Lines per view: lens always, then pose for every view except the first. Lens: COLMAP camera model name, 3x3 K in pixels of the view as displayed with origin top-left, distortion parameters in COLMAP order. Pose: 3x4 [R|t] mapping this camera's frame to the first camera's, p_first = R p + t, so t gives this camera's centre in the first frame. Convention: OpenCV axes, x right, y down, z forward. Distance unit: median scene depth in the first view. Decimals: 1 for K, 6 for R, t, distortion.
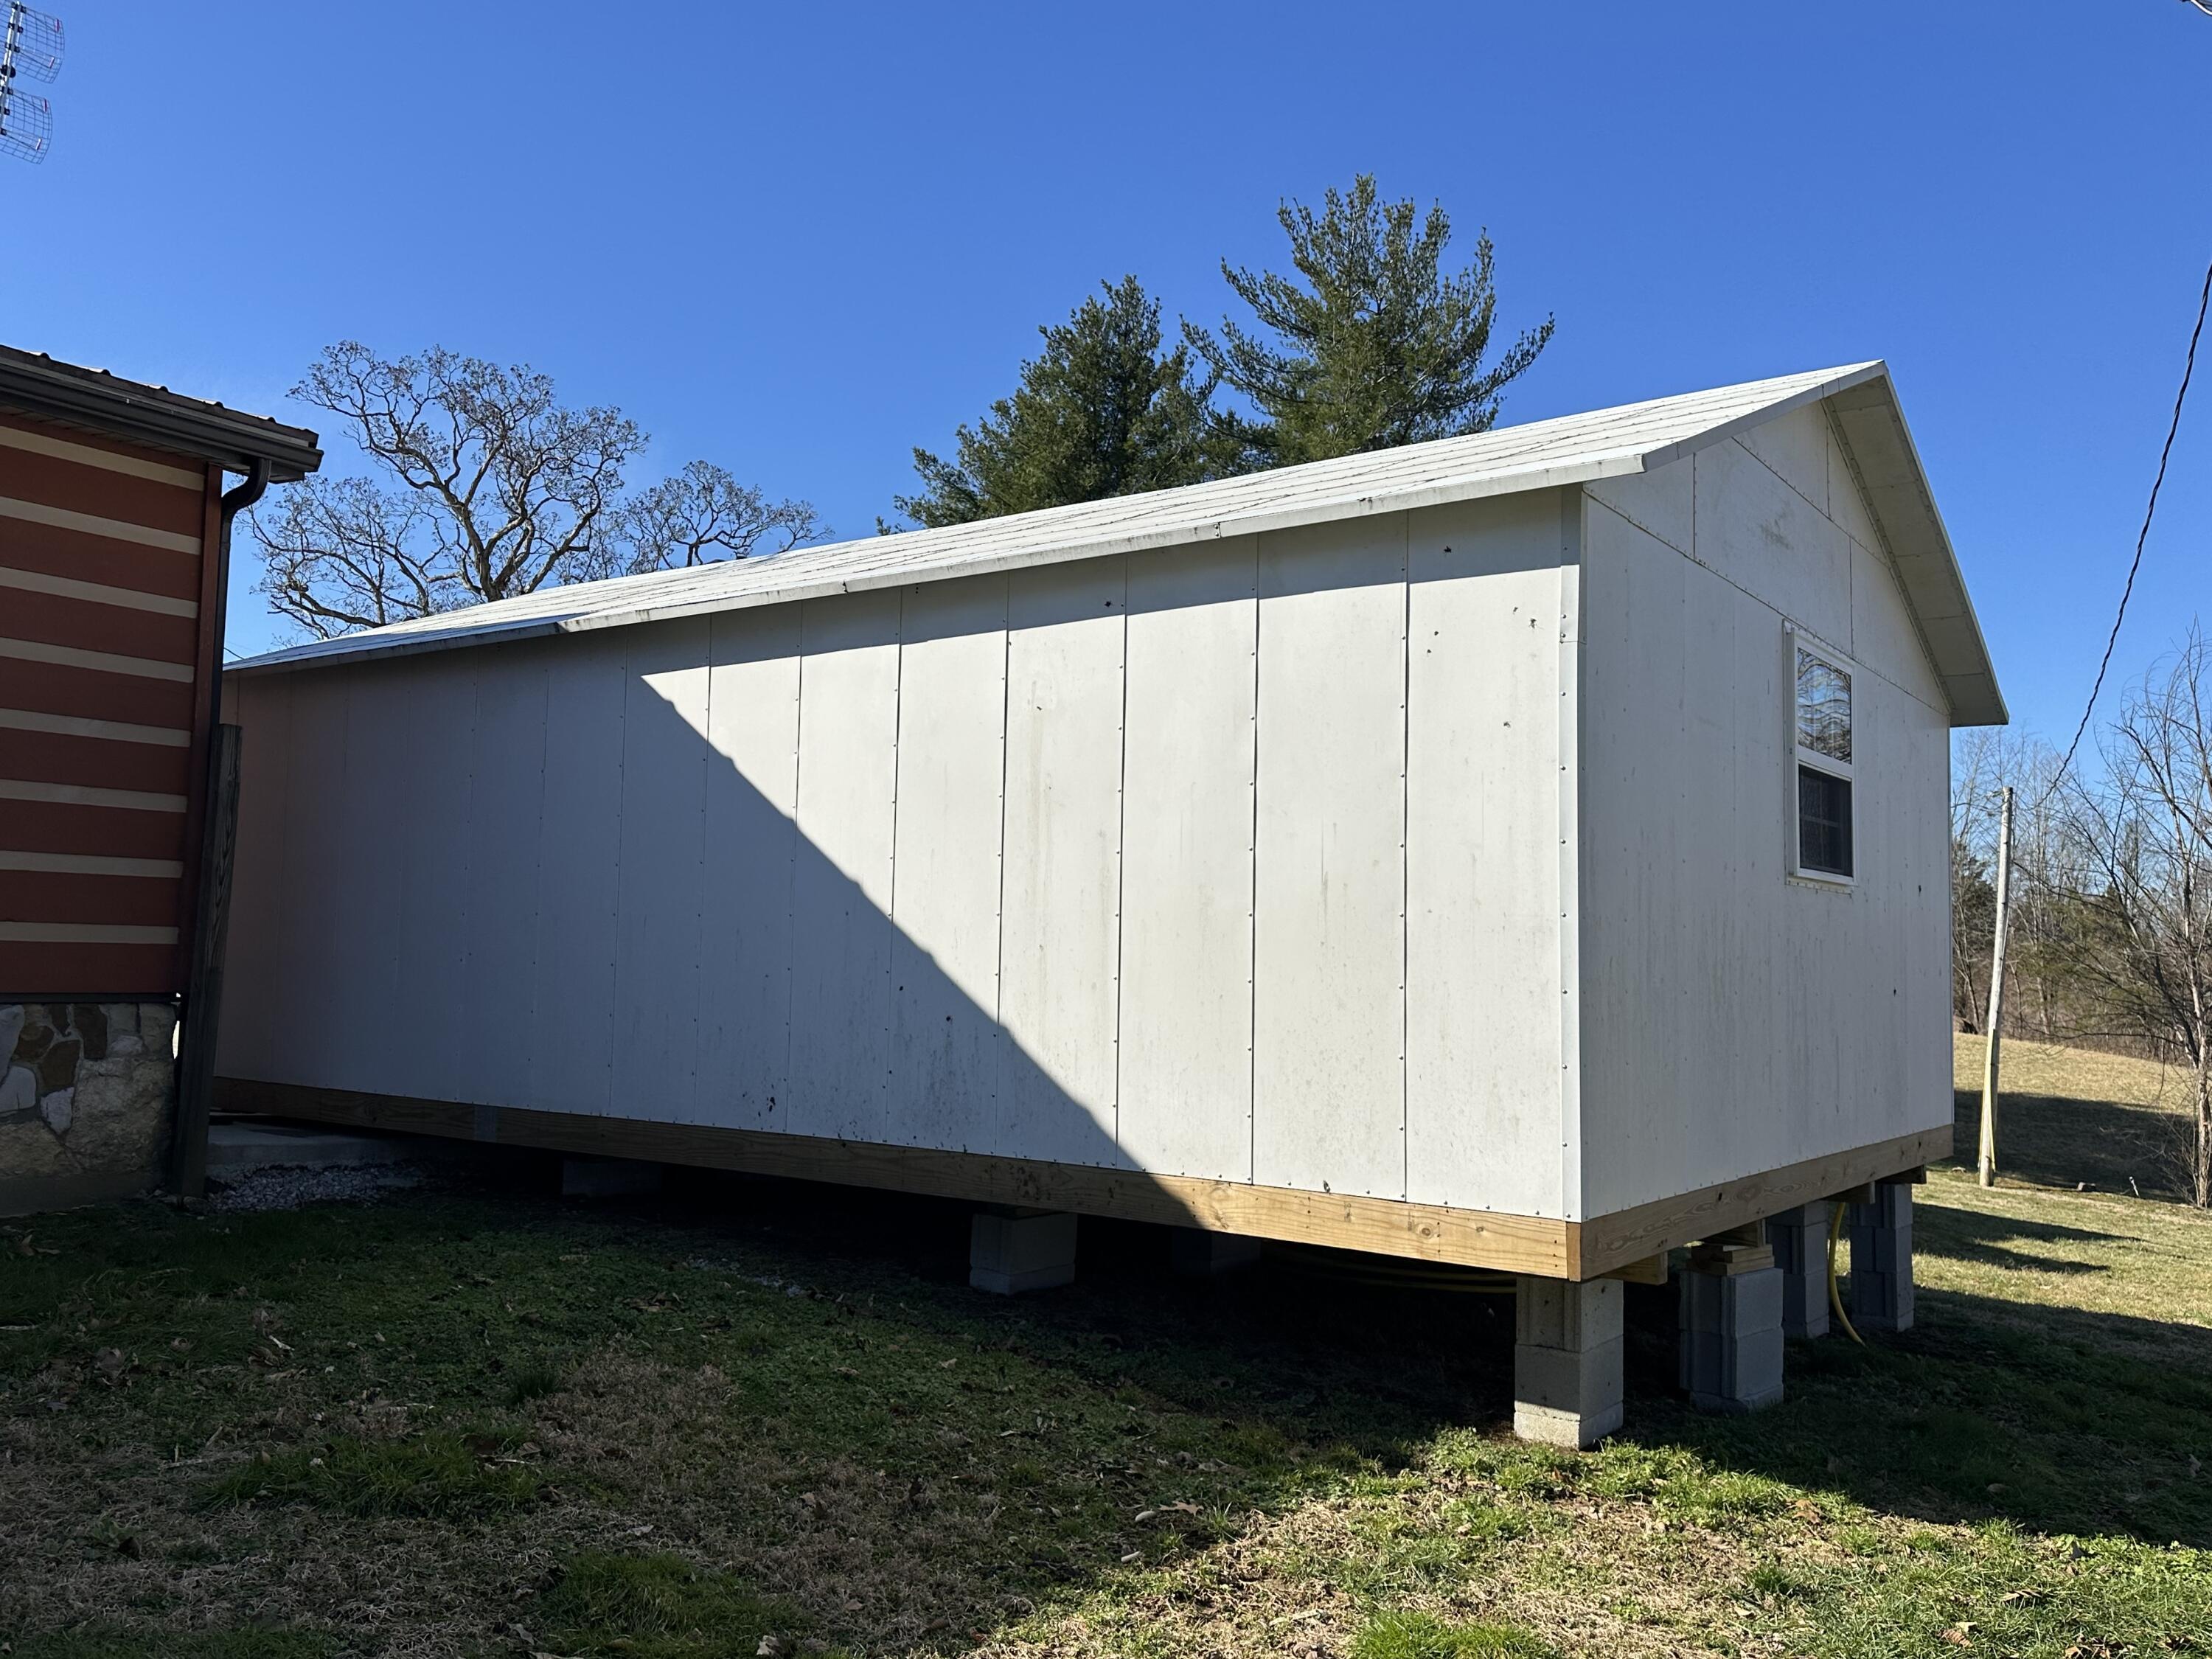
lens RADIAL K [[1743.8, 0, 1106.9], [0, 1743.8, 831.4], [0, 0, 1]] dist [0.005372, 0.001738]
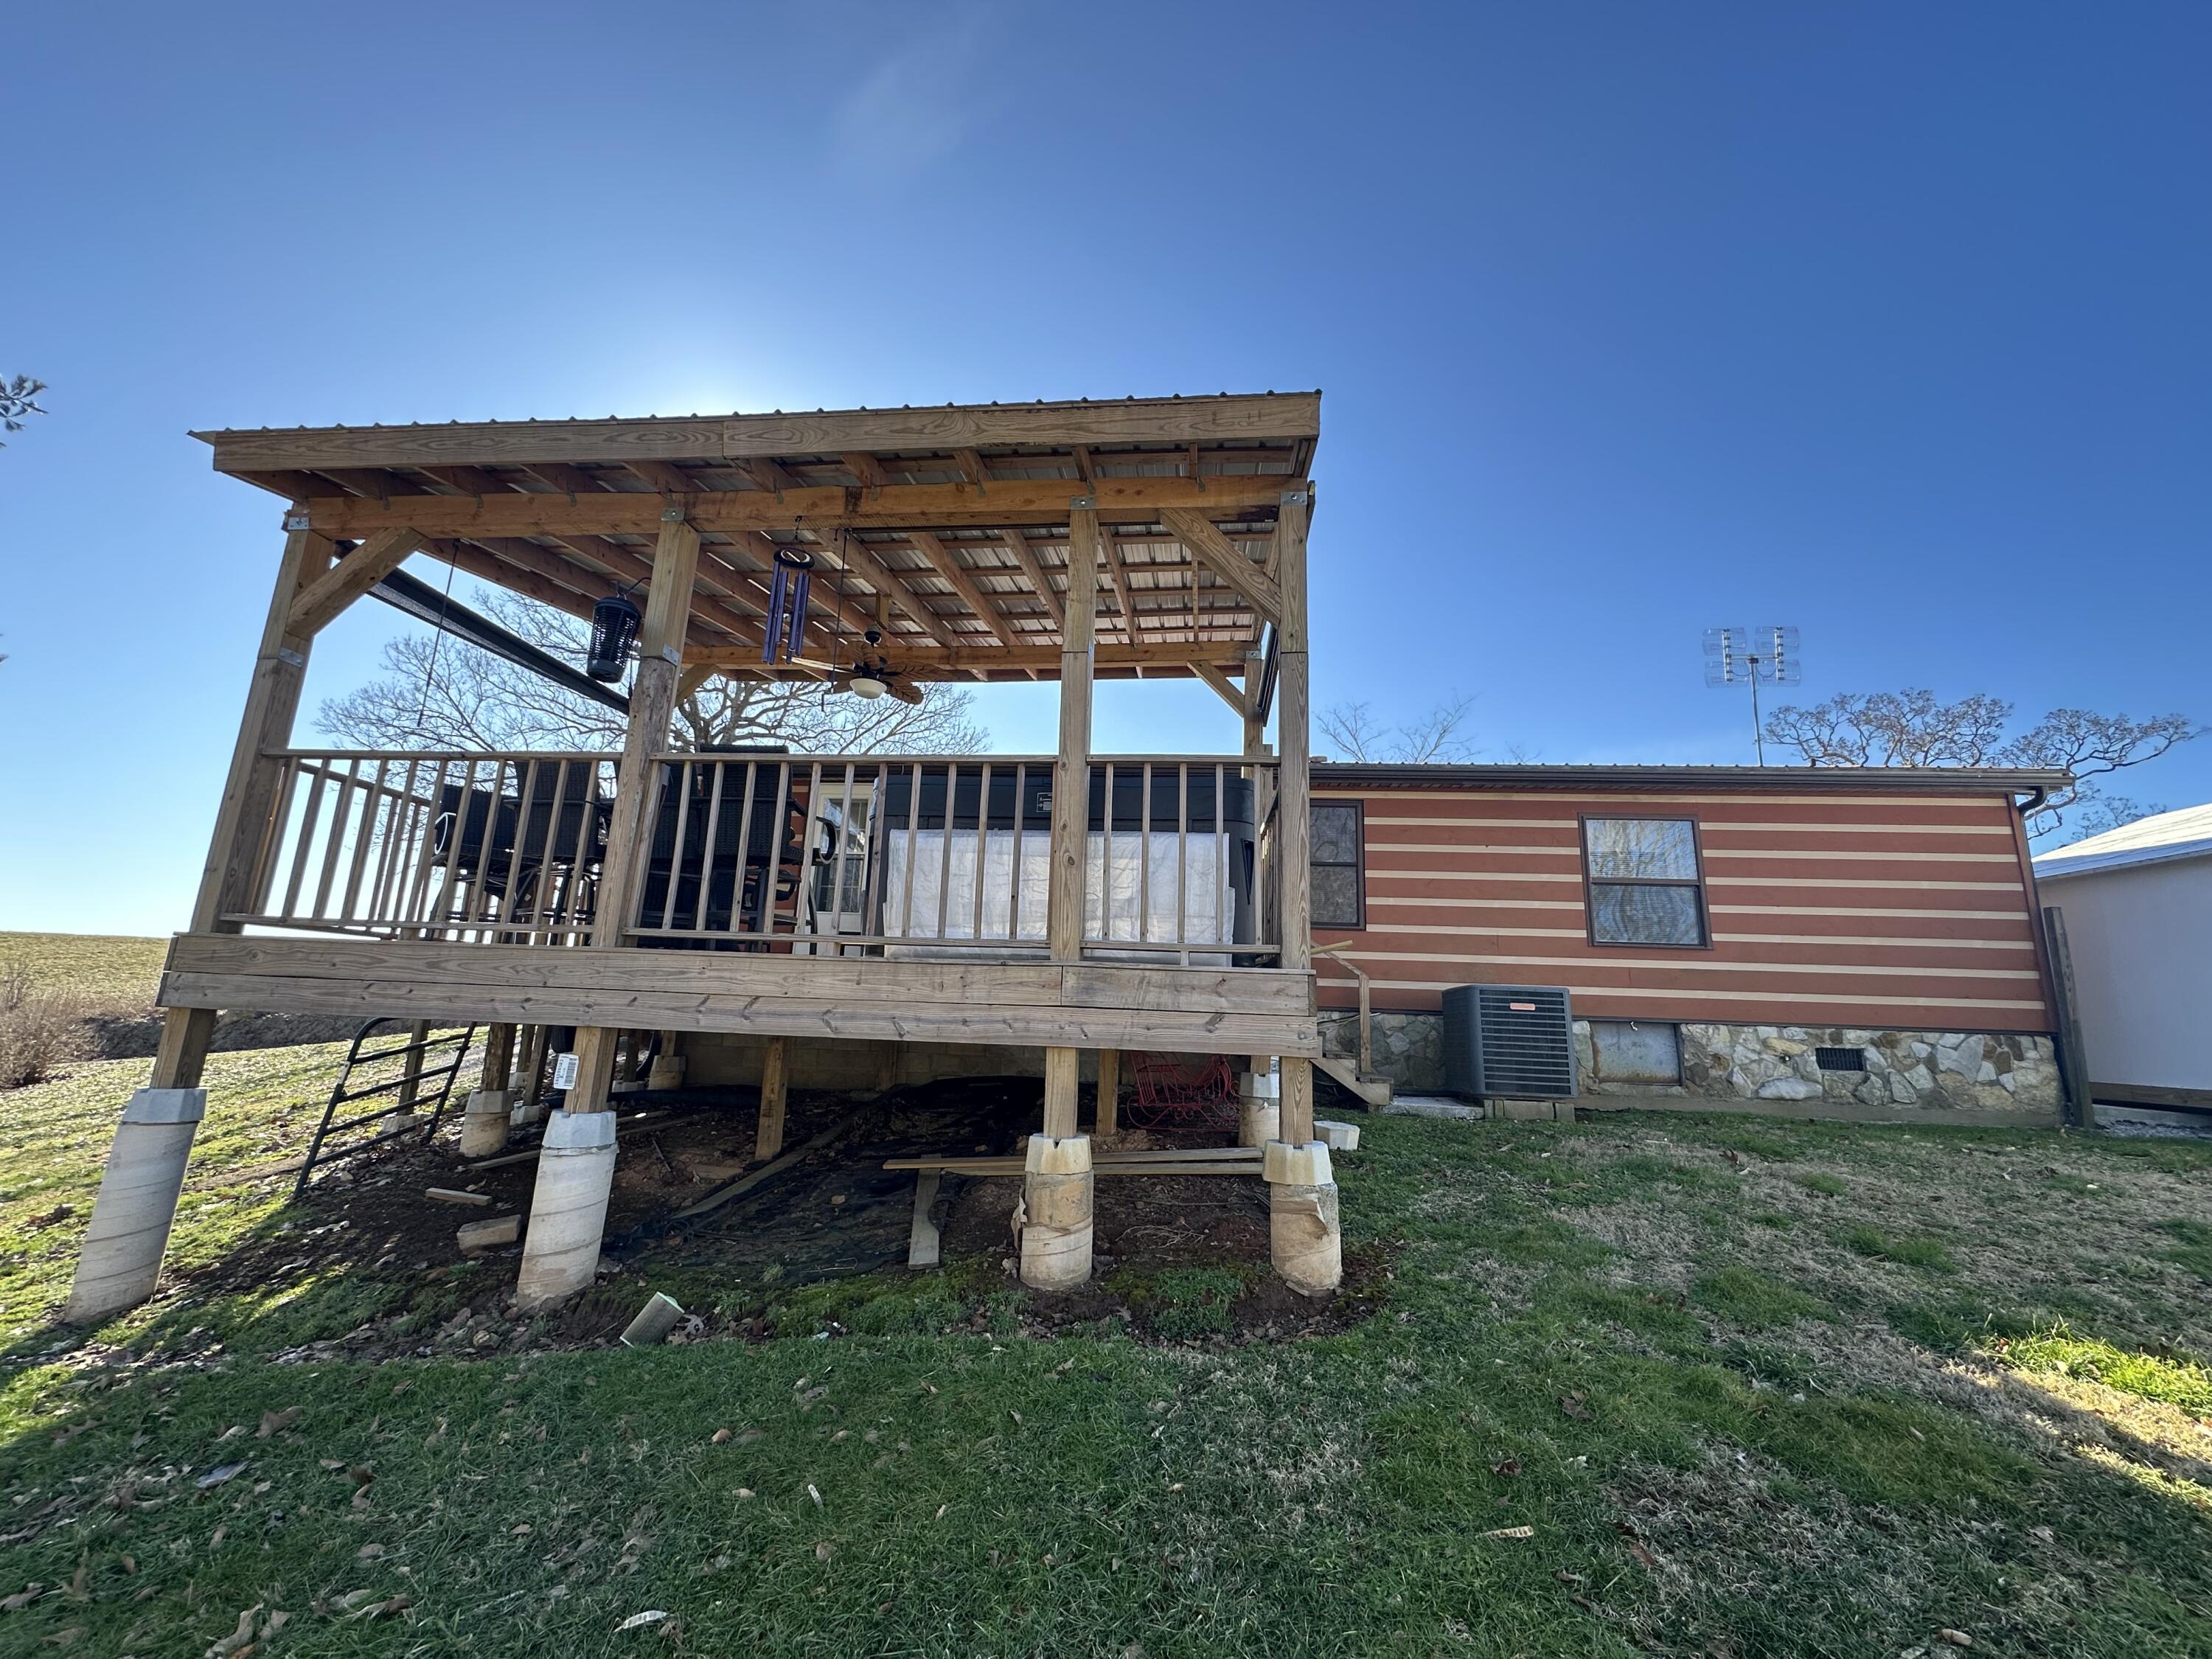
lens RADIAL K [[885.4, 0, 1102.3], [0, 885.4, 835.4], [0, 0, 1]] dist [0.003075, -0.000052]
pose [[0.498592, -0.185152, -0.846832, -0.135640], [0.043339, 0.981025, -0.188975, 0.009610], [0.865753, 0.057520, 0.497156, -0.590039]]
